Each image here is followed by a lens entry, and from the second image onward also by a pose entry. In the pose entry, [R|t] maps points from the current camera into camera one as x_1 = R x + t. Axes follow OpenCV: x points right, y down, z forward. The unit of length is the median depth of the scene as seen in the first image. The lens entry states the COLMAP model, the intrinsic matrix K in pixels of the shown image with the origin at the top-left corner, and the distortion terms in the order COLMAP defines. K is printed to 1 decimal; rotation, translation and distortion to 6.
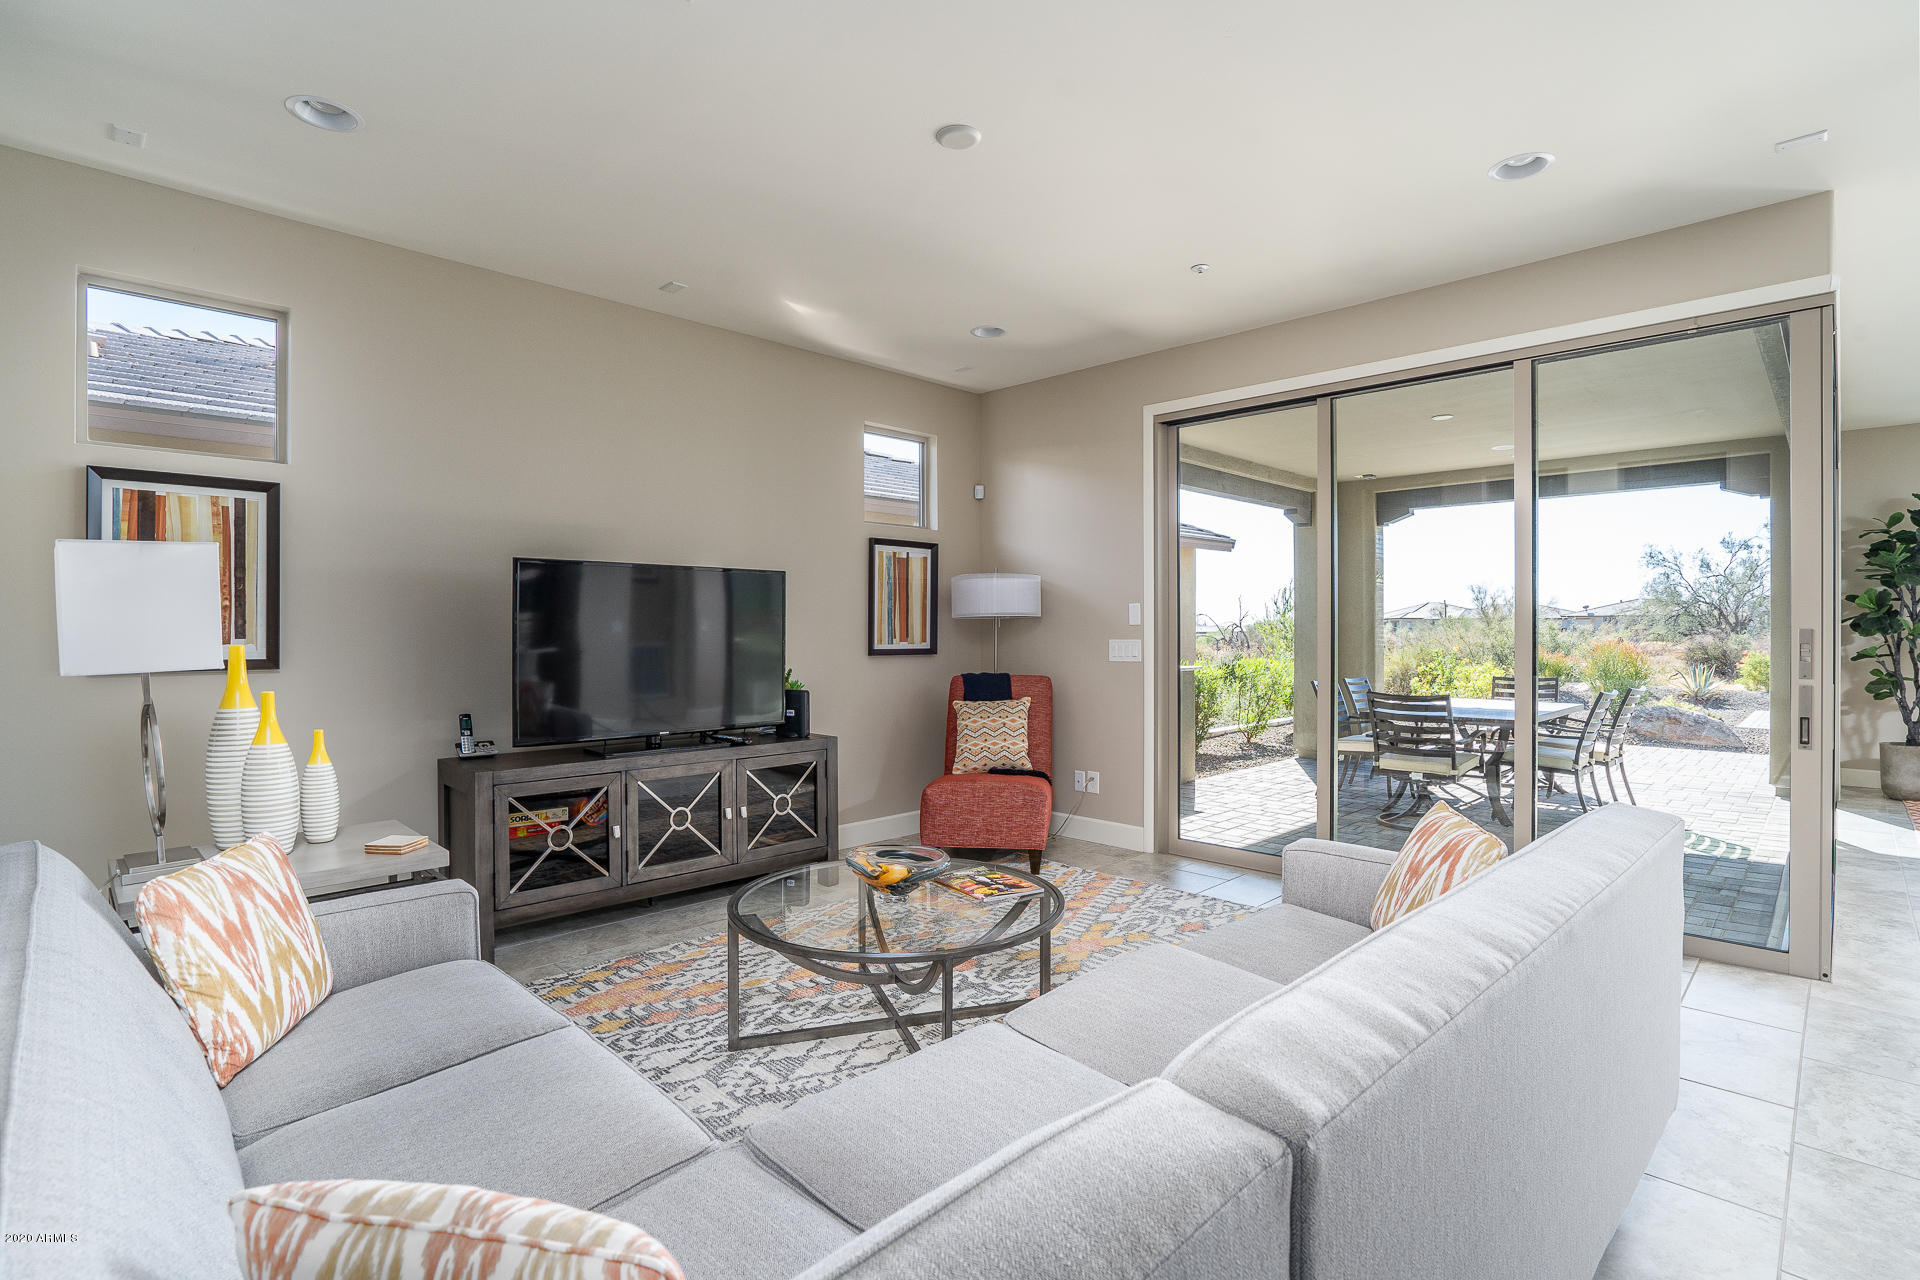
lens RADIAL K [[955.6, 0, 958.6], [0, 955.6, 633.7], [0, 0, 1]] dist [-0.009942, 0.000737]
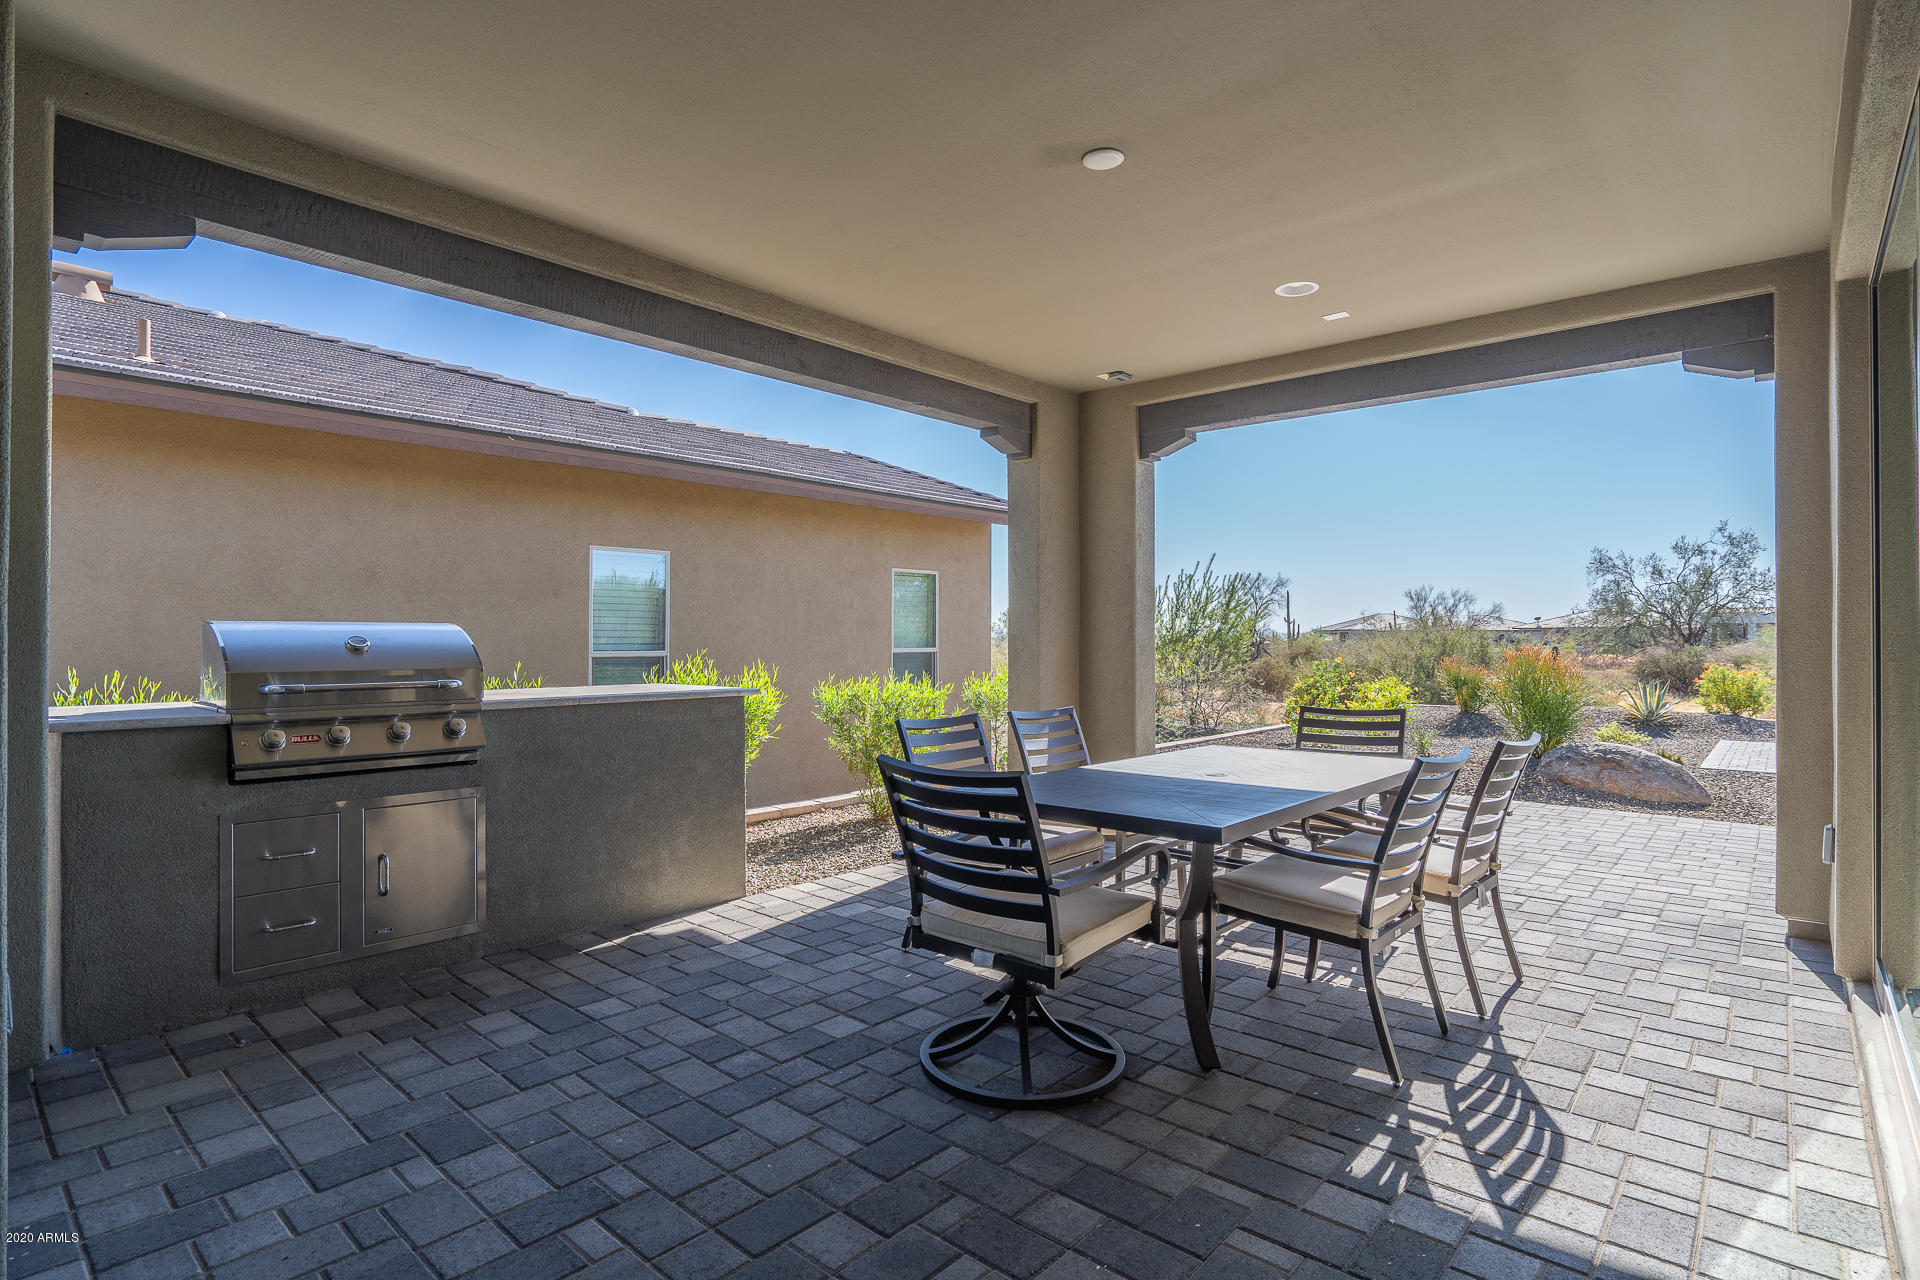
lens RADIAL K [[955.6, 0, 960.2], [0, 955.6, 640.1], [0, 0, 1]] dist [-0.009942, 0.000737]
pose [[0.999431, 0.002916, 0.033612, 0.156984], [-0.002726, 0.999980, -0.005685, 0.003935], [-0.033628, 0.005590, 0.999419, 0.200114]]
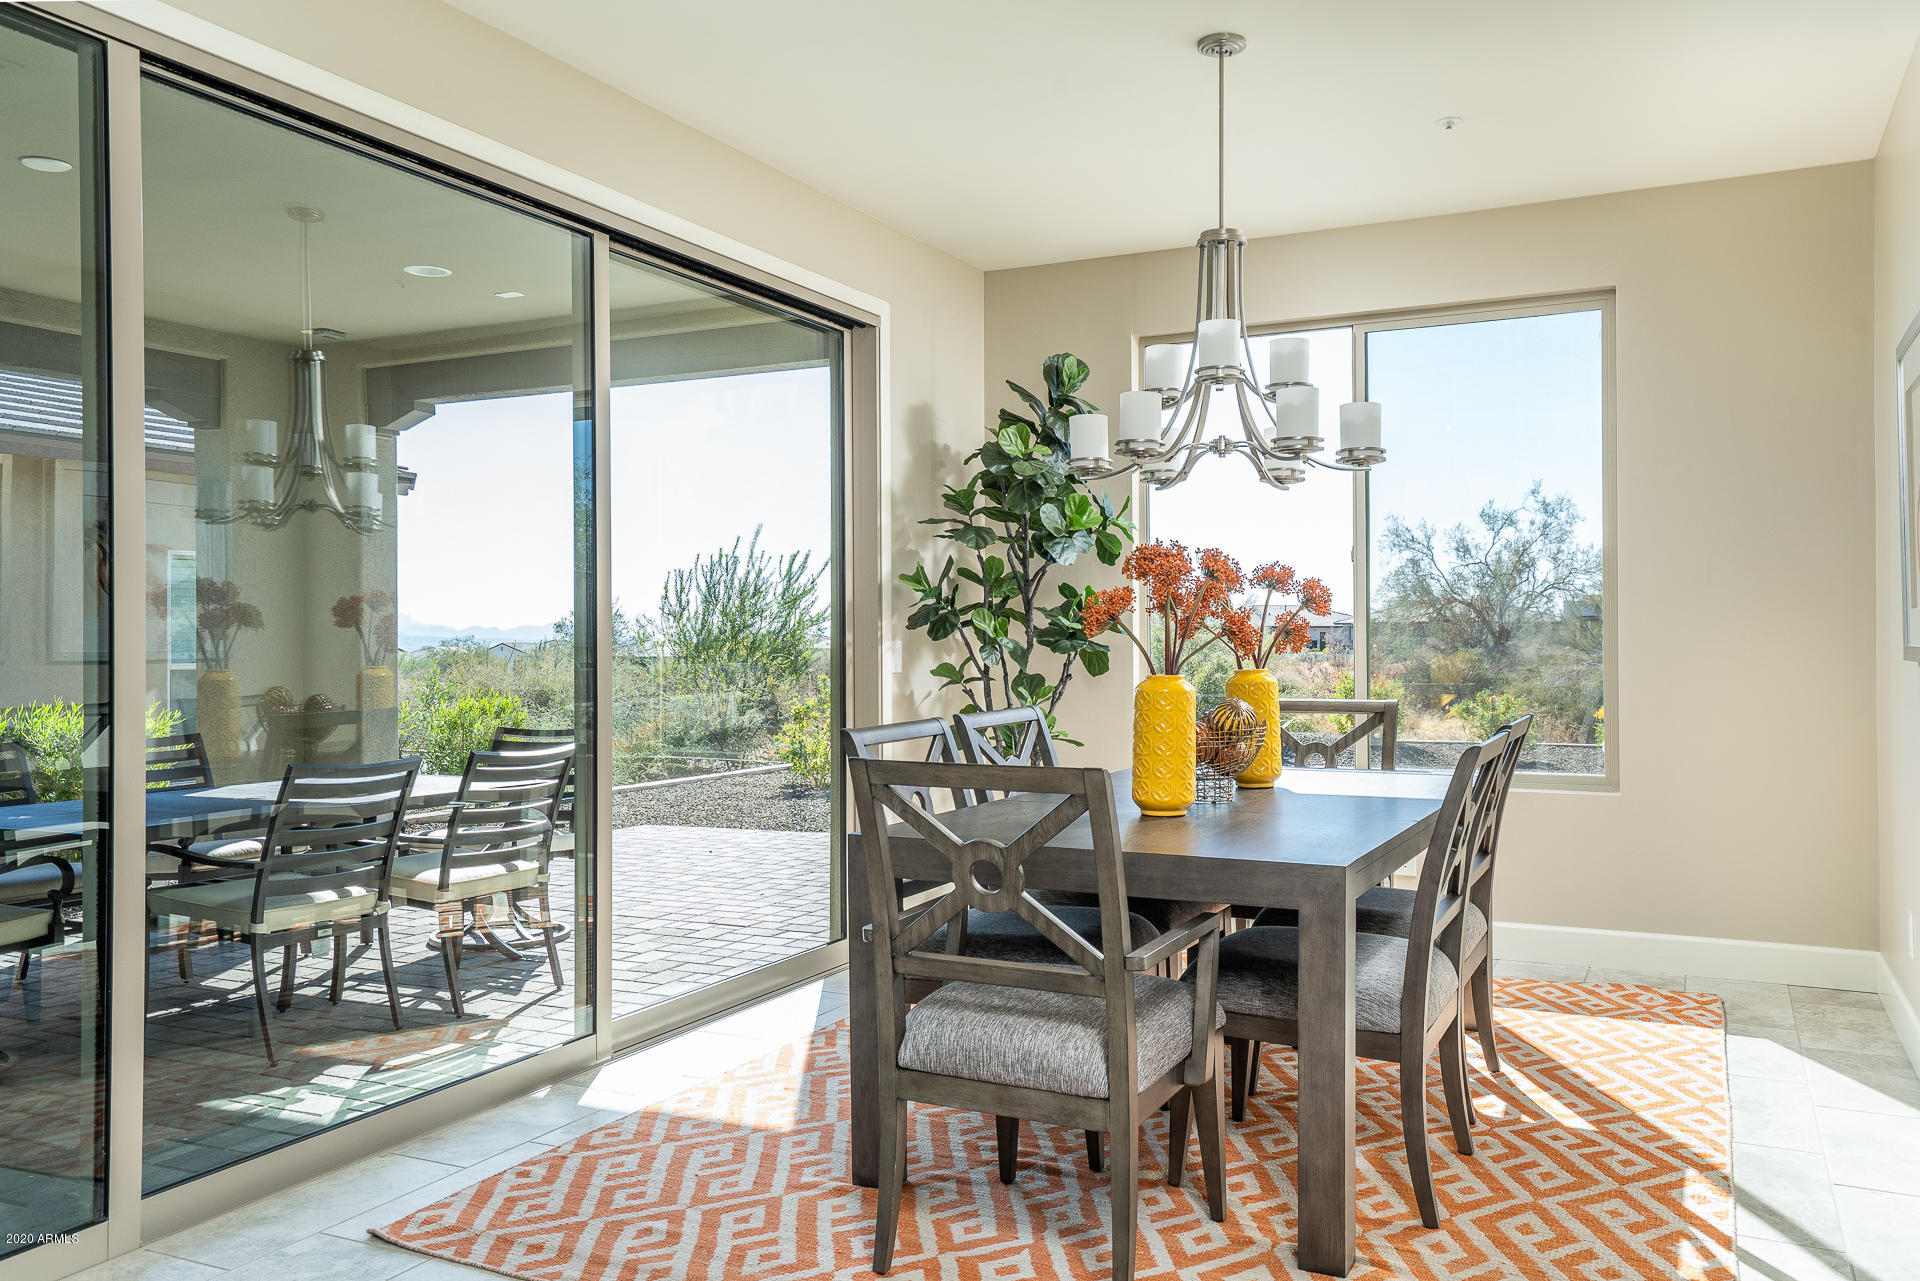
lens RADIAL K [[1556.3, 0, 945.5], [0, 1556.3, 633.9], [0, 0, 1]] dist [0.015119, 0.001436]
pose [[0.961150, 0.000084, 0.276026, 0.263718], [0.003265, 0.999927, -0.011671, 0.002794], [-0.276007, 0.012118, 0.961079, 0.057122]]
